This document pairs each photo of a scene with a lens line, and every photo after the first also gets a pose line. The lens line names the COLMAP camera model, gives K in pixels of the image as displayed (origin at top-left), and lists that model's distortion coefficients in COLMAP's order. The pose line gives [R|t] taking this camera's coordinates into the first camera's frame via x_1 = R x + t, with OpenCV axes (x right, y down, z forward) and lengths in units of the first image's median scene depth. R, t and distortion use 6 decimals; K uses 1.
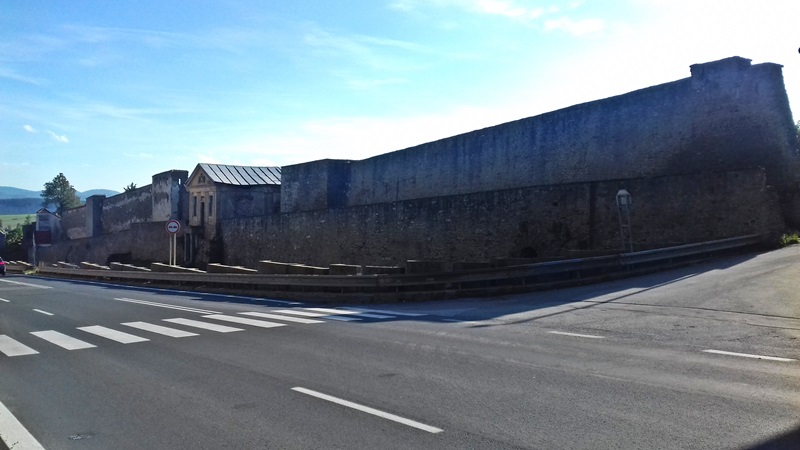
lens RADIAL K [[720.8, 0, 399.6], [0, 720.8, 225.5], [0, 0, 1]] dist [0.042108, -0.042722]
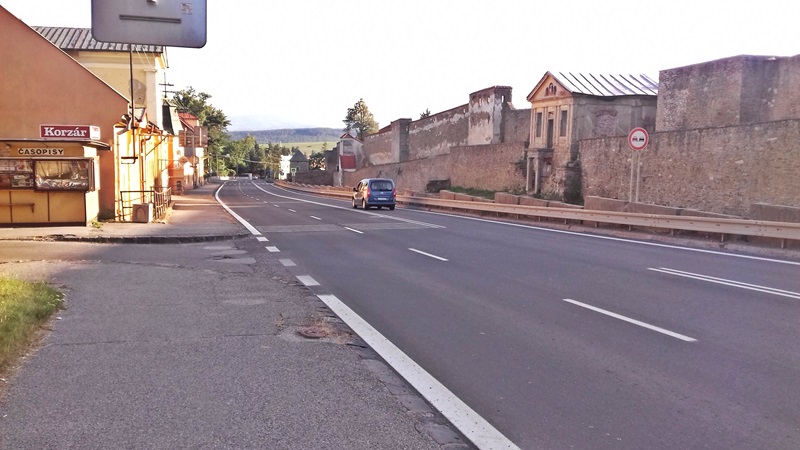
lens RADIAL K [[720.8, 0, 400.1], [0, 720.8, 225.9], [0, 0, 1]] dist [0.042108, -0.042722]
pose [[0.936682, 0.045256, -0.347246, -0.144477], [-0.011437, 0.995038, 0.098831, 0.008755], [0.349996, -0.088602, 0.932552, 0.173944]]
